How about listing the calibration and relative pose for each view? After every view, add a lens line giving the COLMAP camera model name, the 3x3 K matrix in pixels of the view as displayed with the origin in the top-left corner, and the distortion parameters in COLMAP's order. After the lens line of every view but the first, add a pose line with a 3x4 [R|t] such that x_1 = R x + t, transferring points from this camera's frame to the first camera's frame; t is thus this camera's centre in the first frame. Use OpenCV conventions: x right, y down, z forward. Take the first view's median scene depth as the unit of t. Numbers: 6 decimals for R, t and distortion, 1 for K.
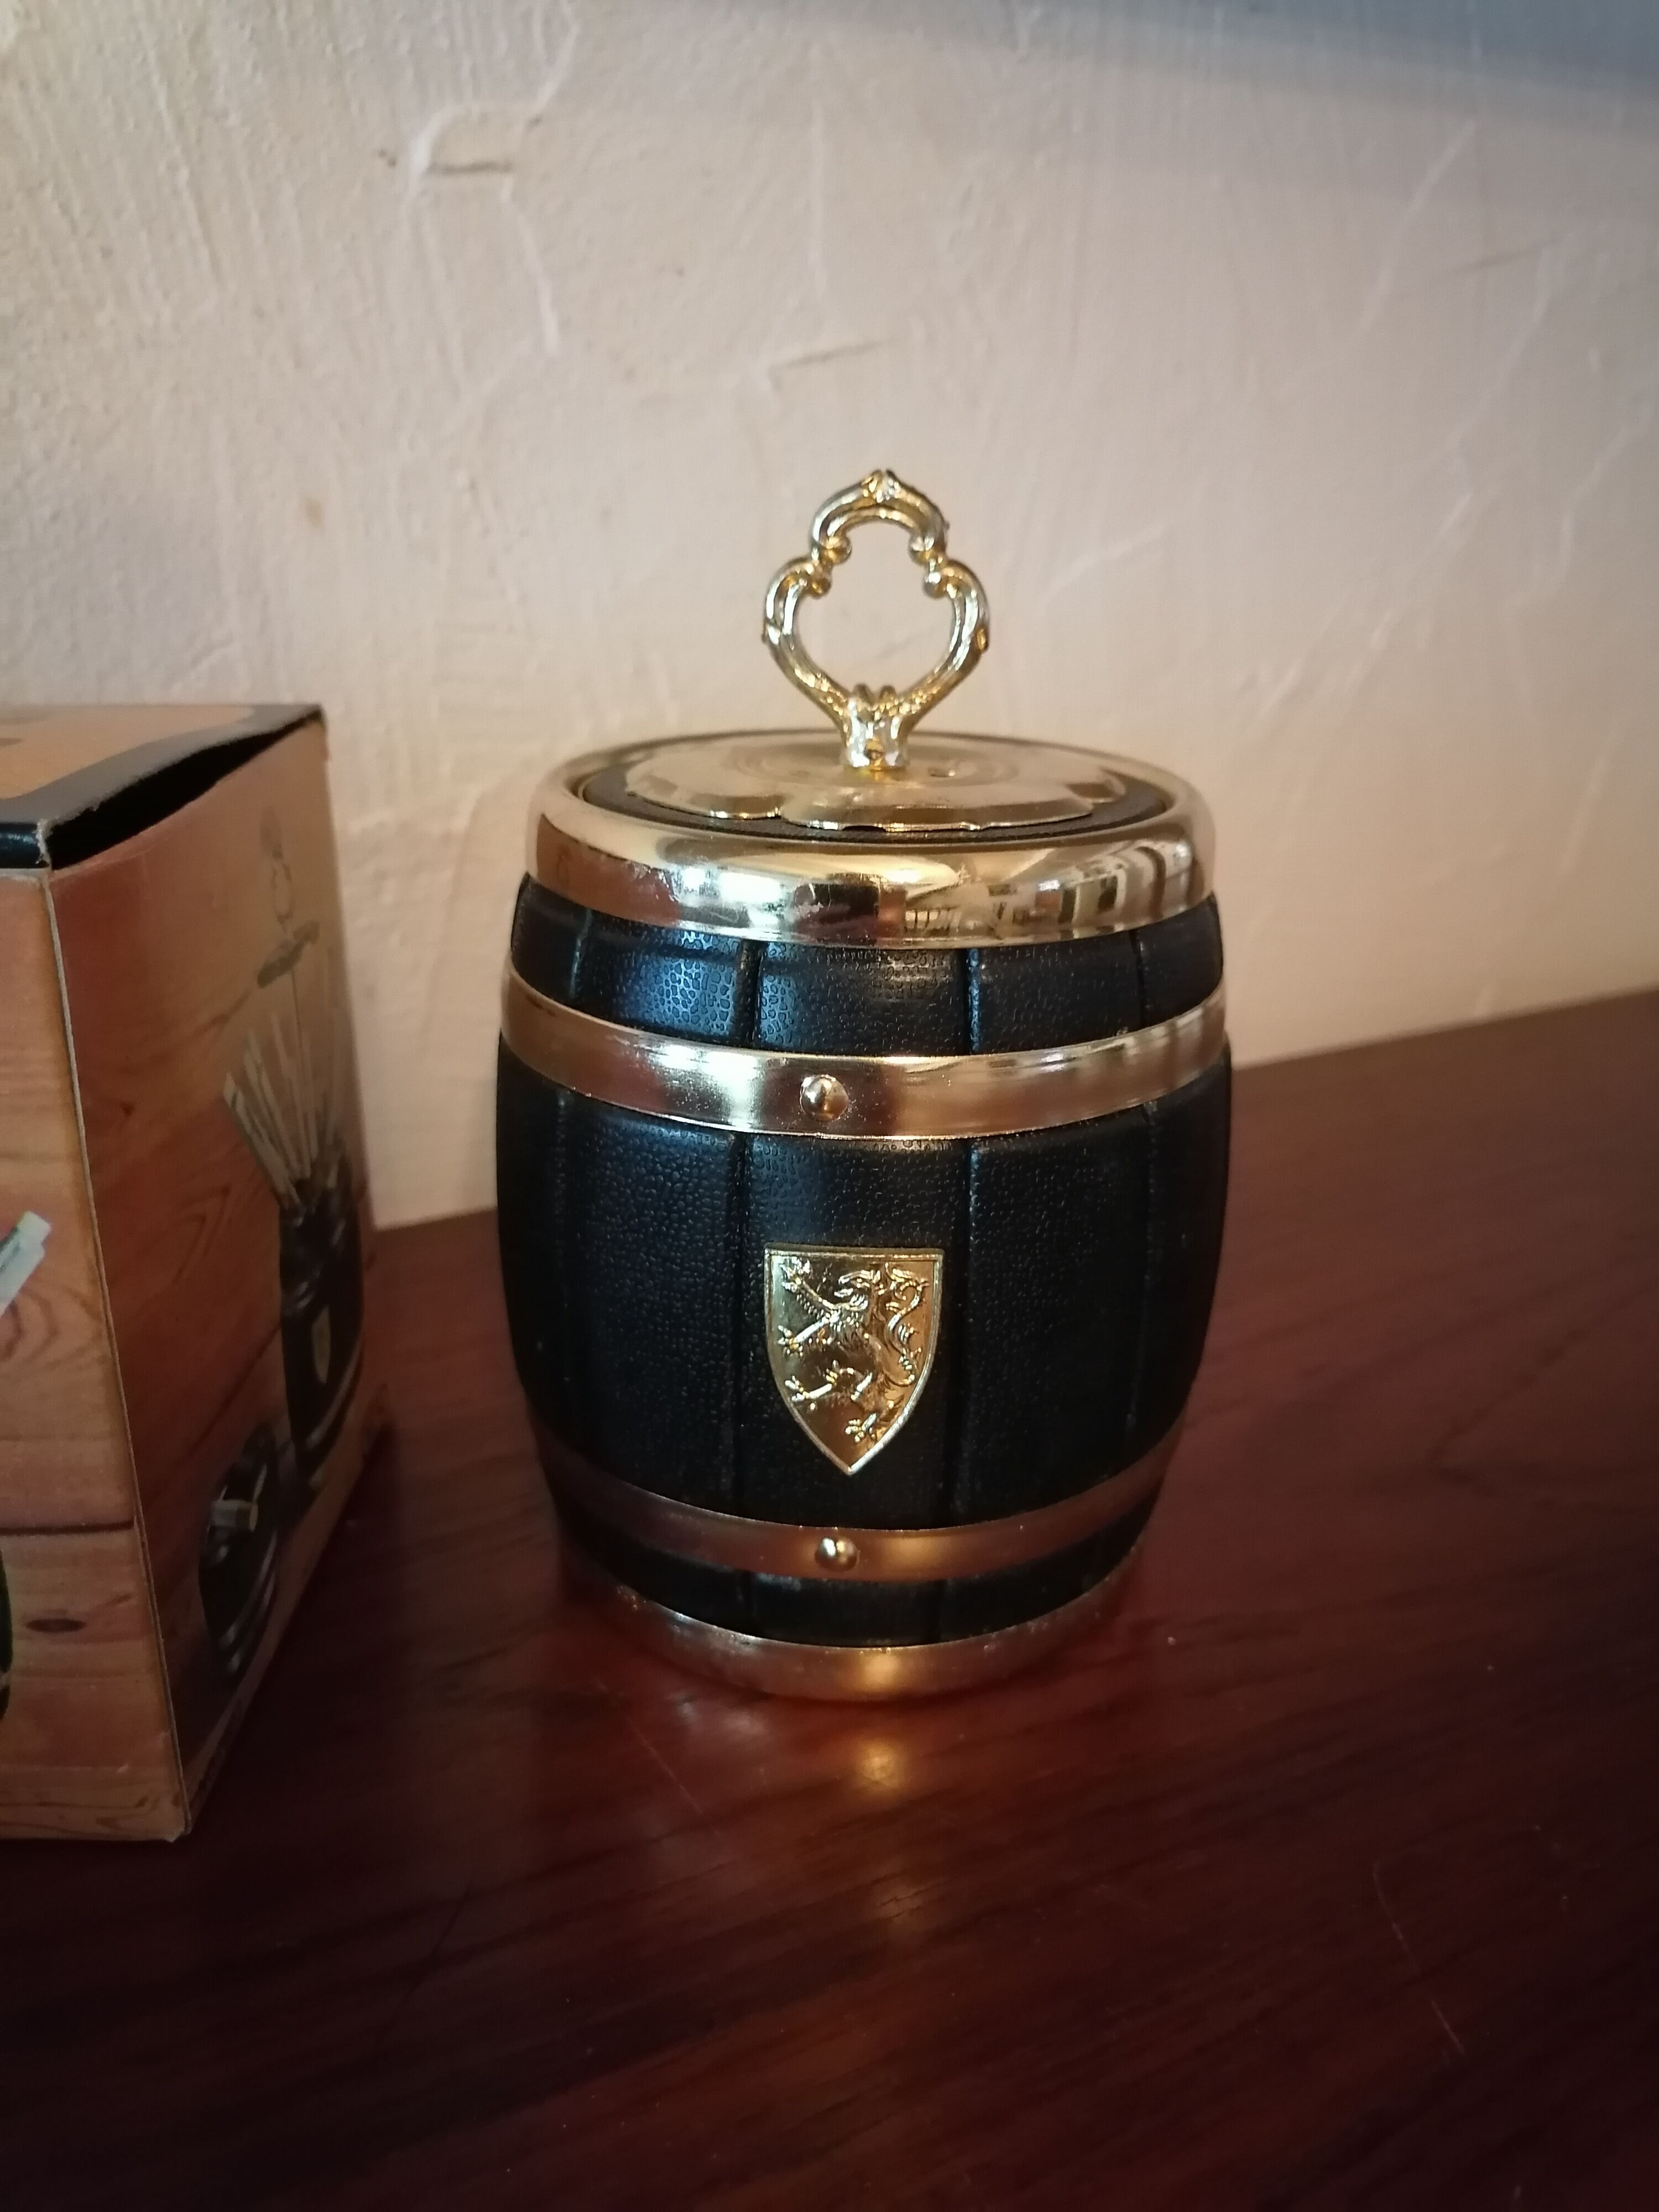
lens RADIAL K [[1741.6, 0, 837.6], [0, 1741.6, 1077.3], [0, 0, 1]] dist [0.005690, -0.004299]
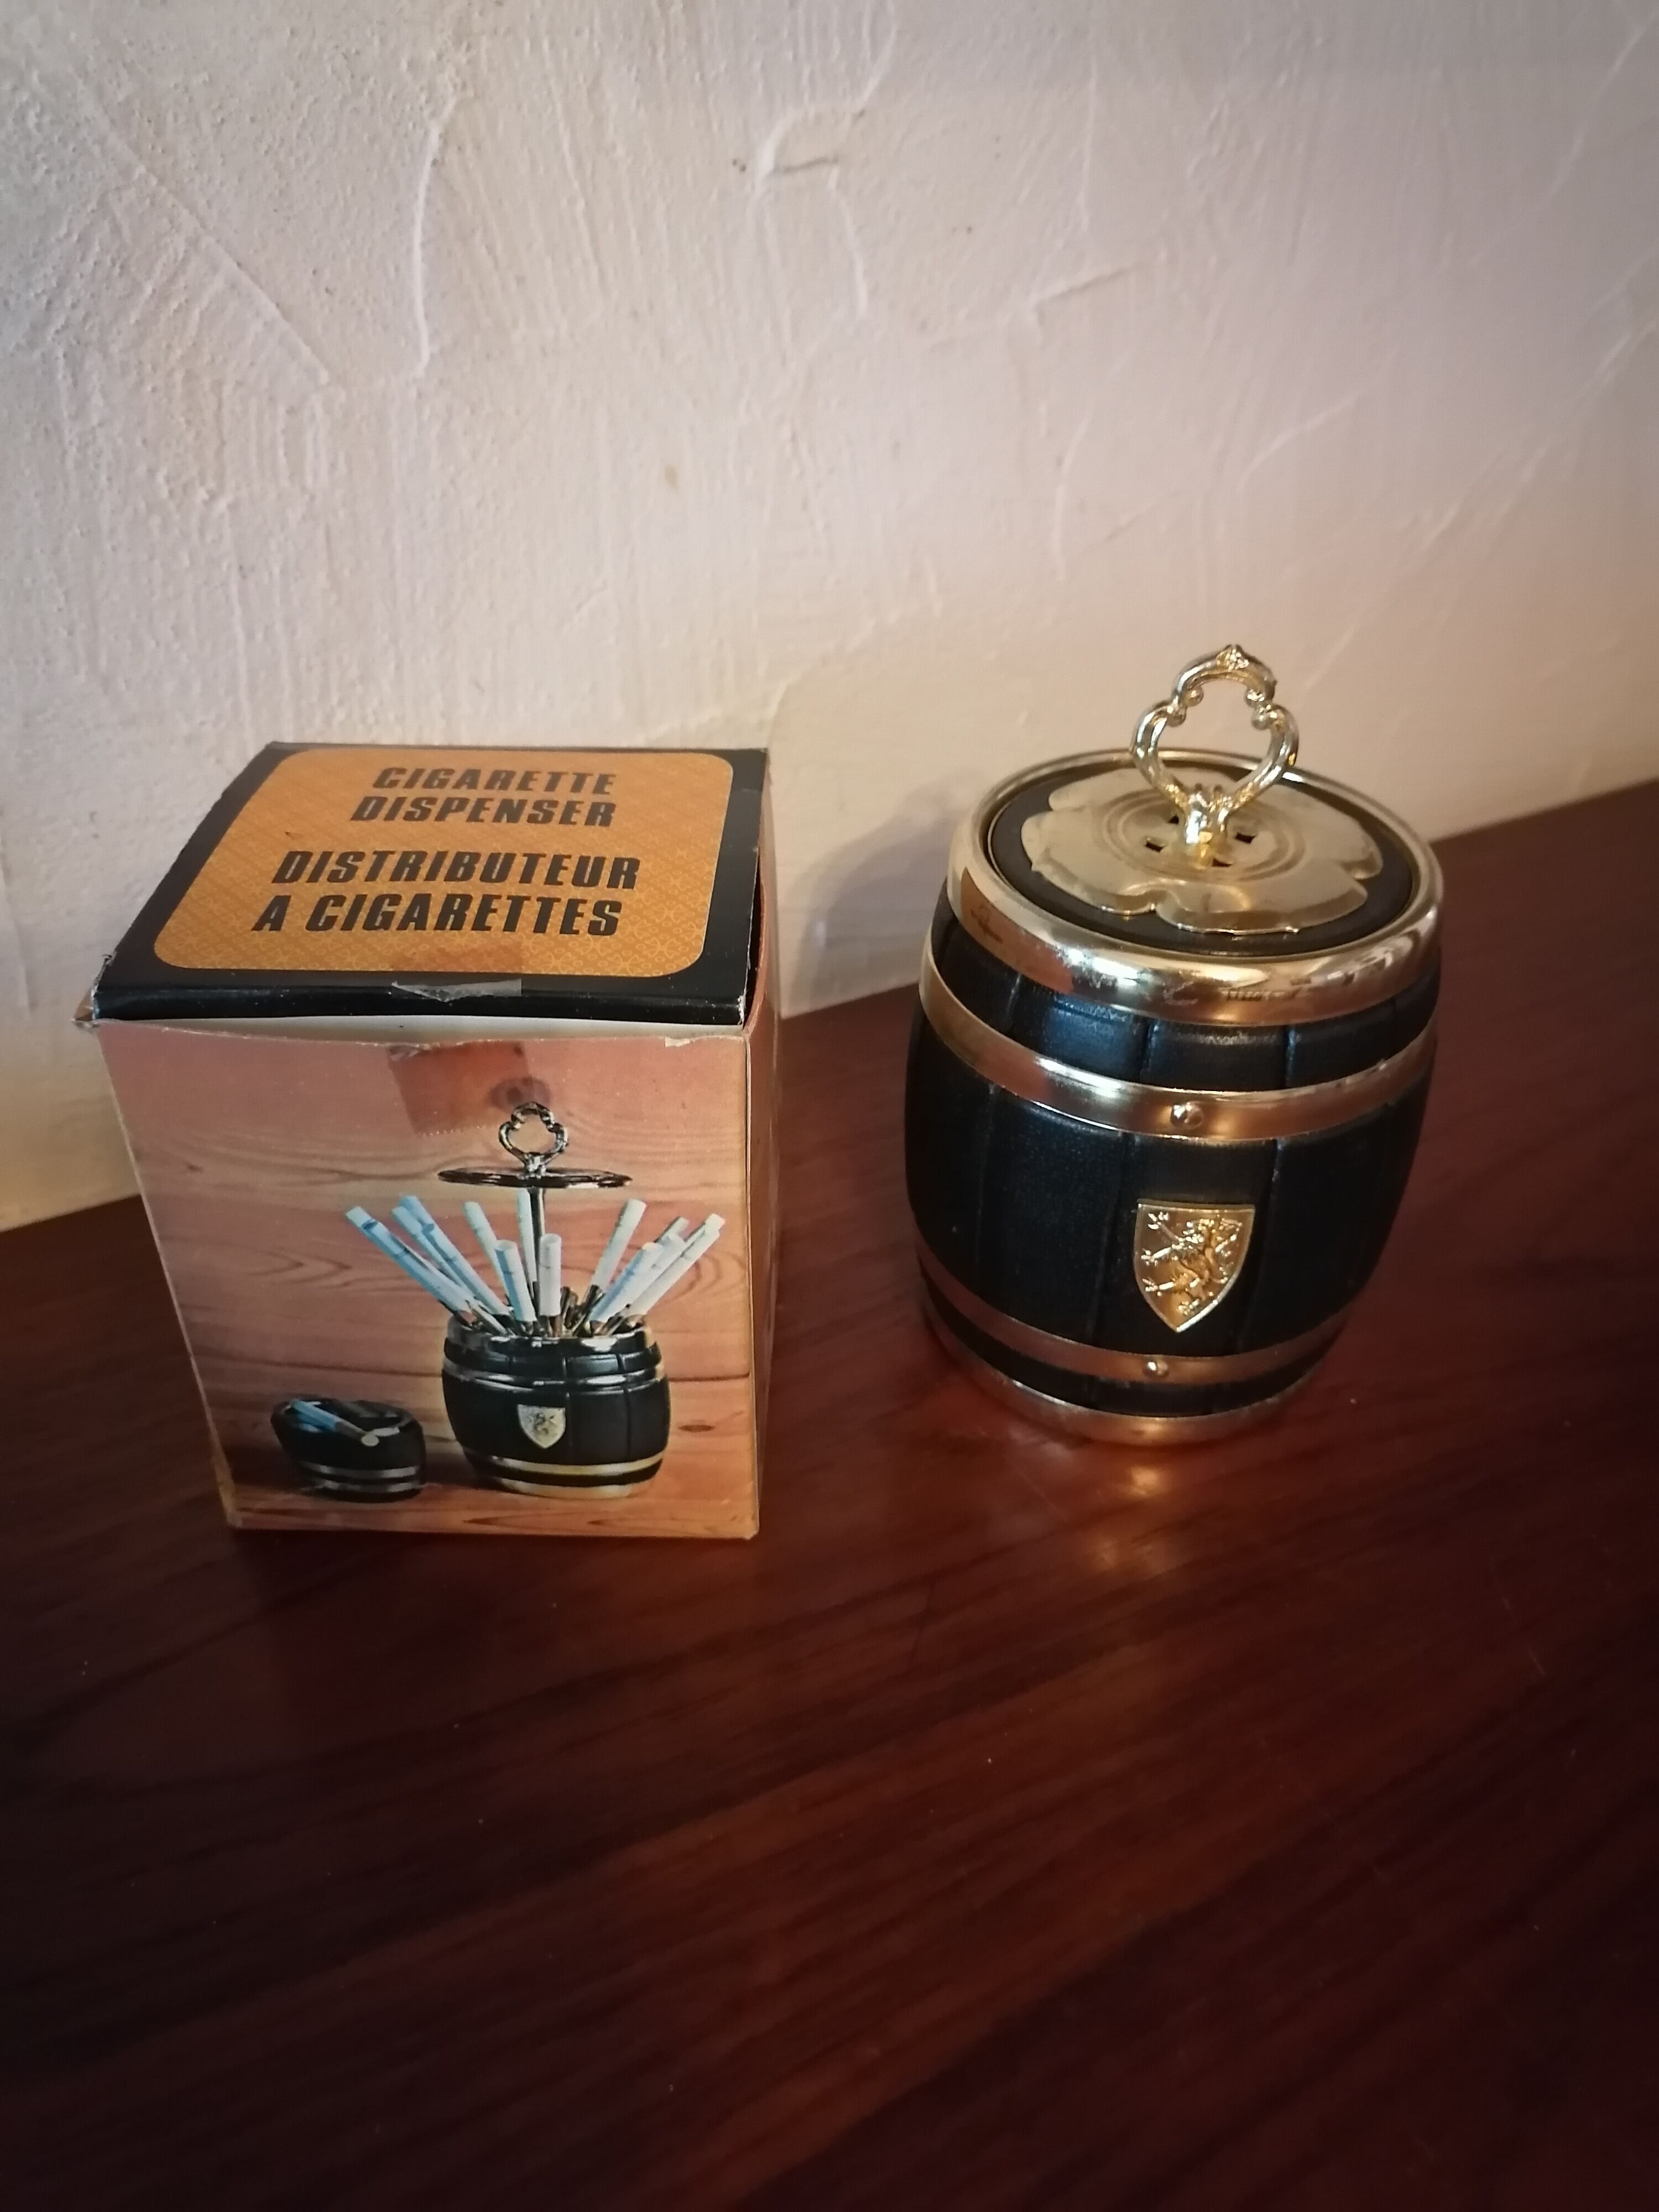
lens RADIAL K [[1741.6, 0, 837.2], [0, 1741.6, 1092.5], [0, 0, 1]] dist [0.005690, -0.004299]
pose [[0.999920, 0.007669, -0.010068, -0.189535], [-0.004673, 0.963010, 0.269424, -0.265129], [0.011761, -0.269356, 0.962969, -0.297535]]
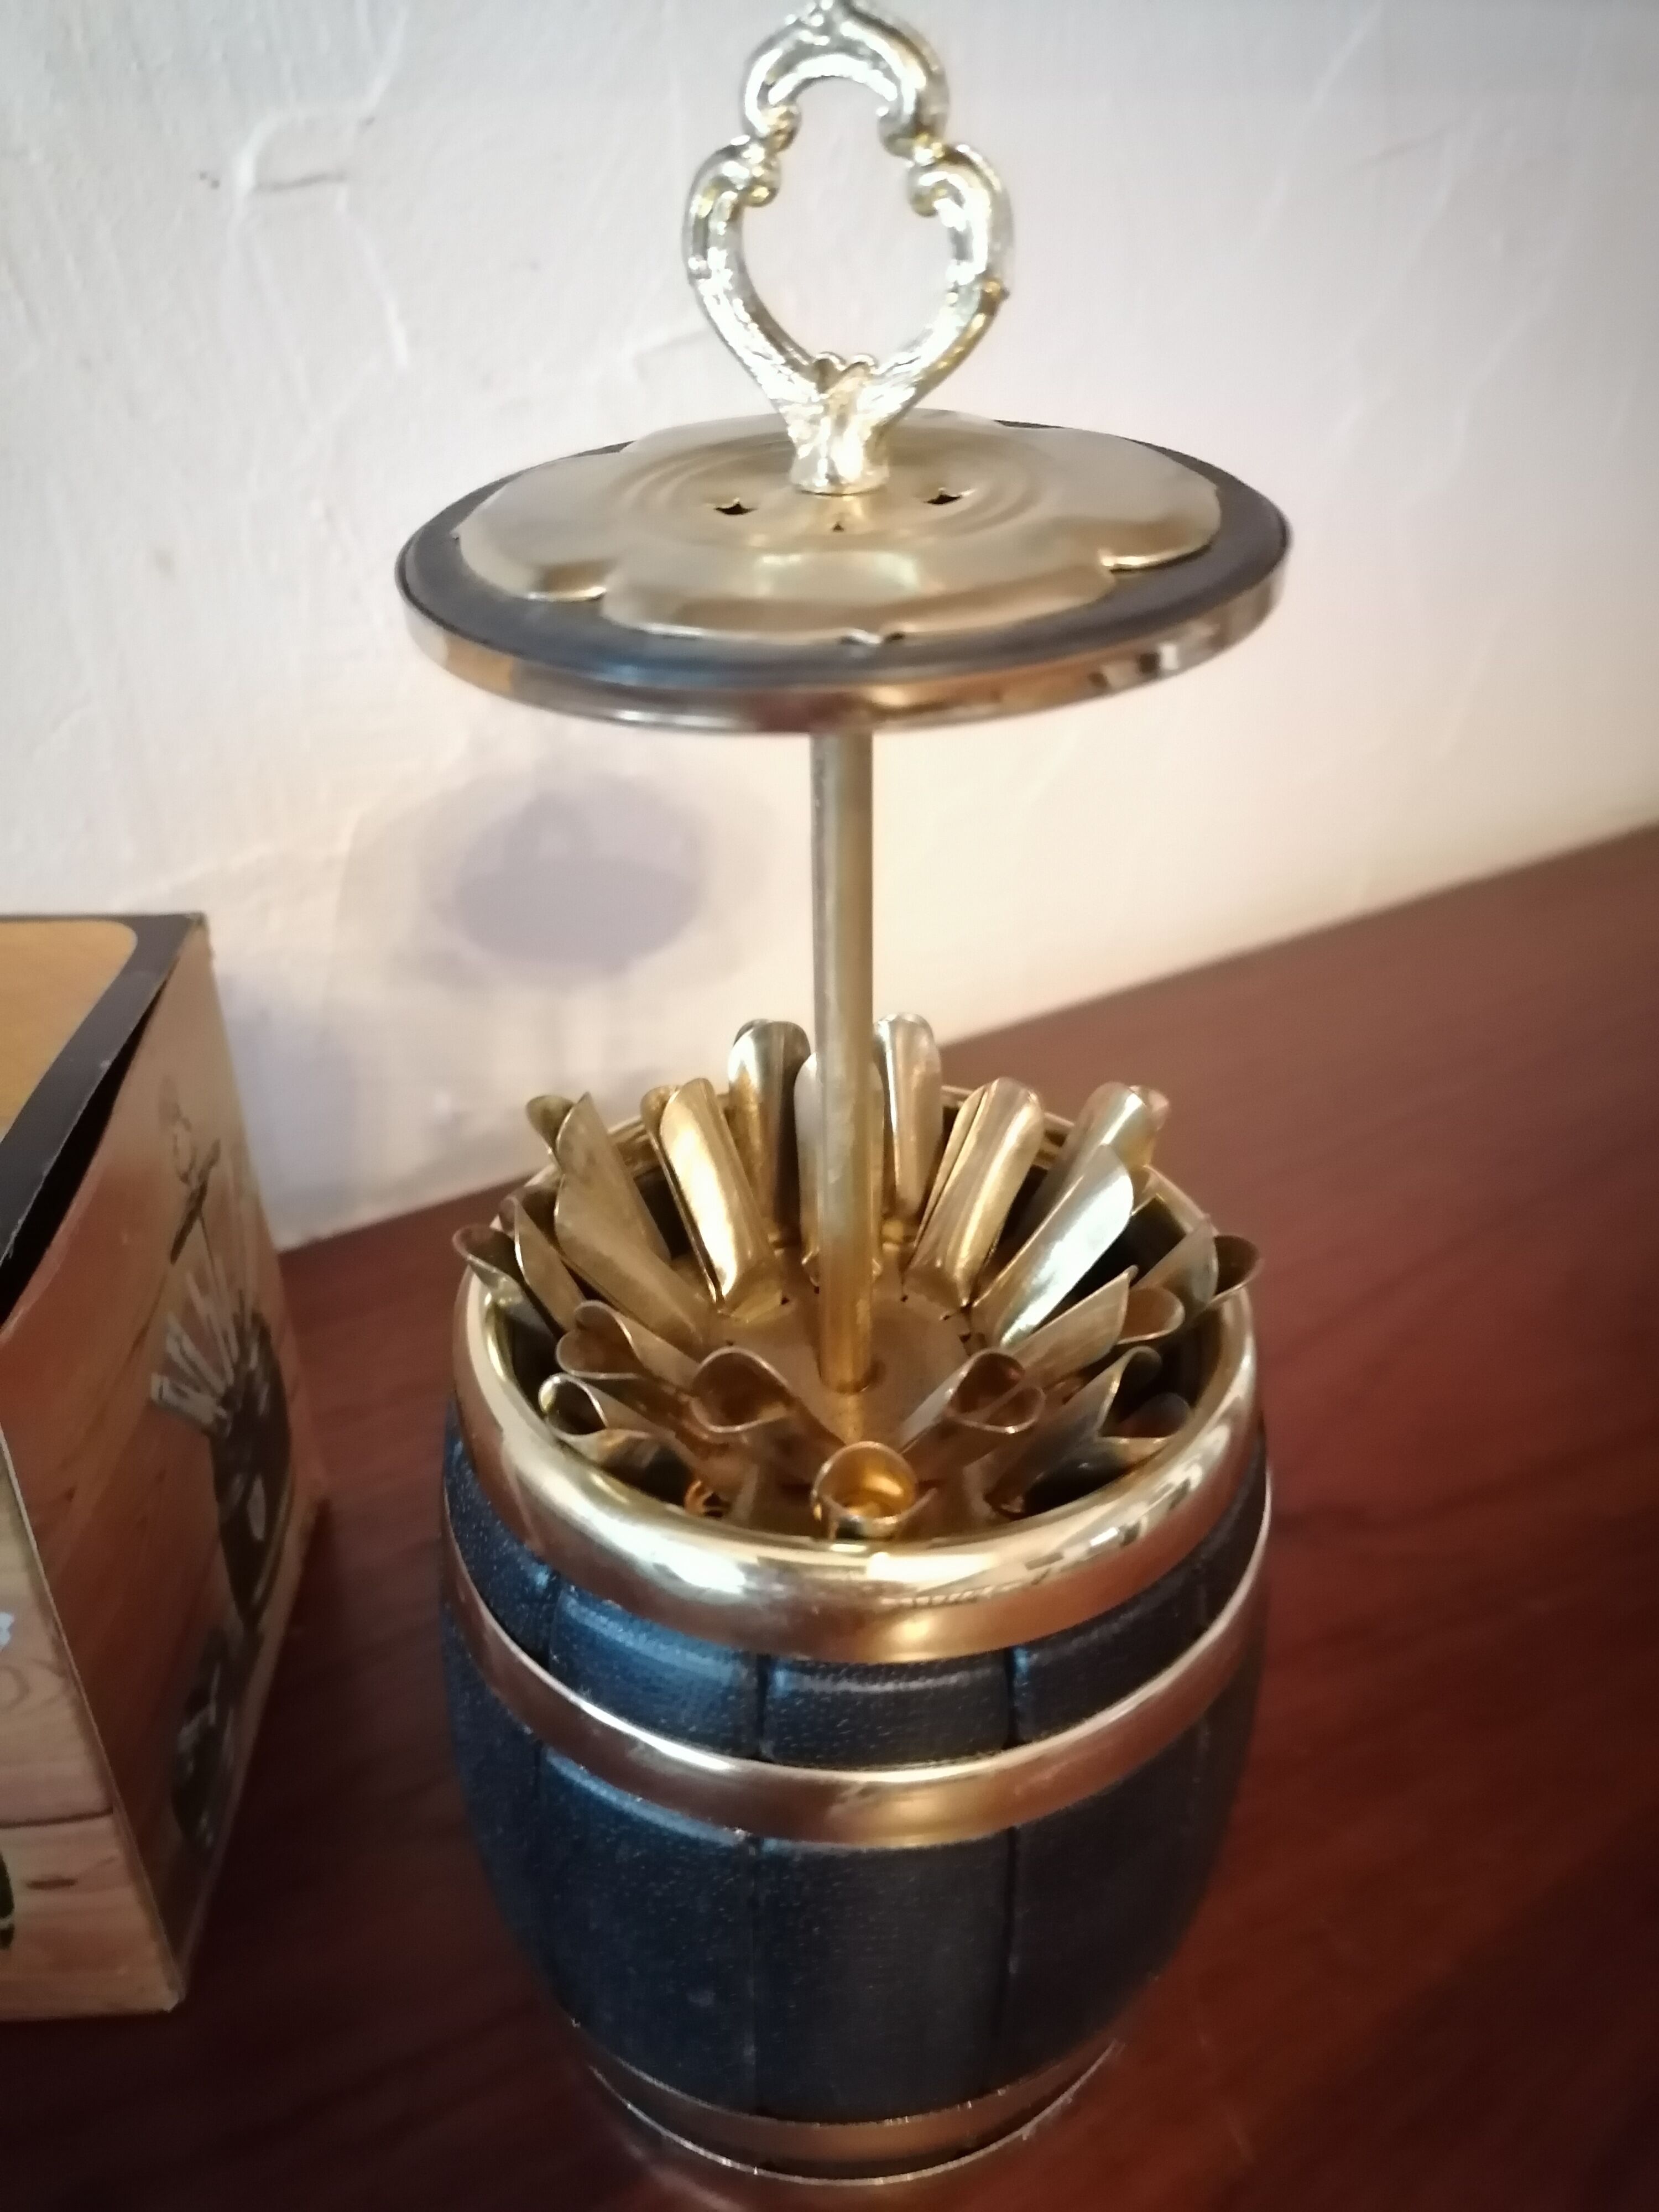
lens RADIAL K [[1741.6, 0, 836.4], [0, 1741.6, 1080.4], [0, 0, 1]] dist [0.005690, -0.004299]
pose [[0.998200, -0.028743, 0.052642, 0.011764], [0.017057, 0.977492, 0.210282, -0.267809], [-0.057501, -0.209006, 0.976222, -0.020642]]
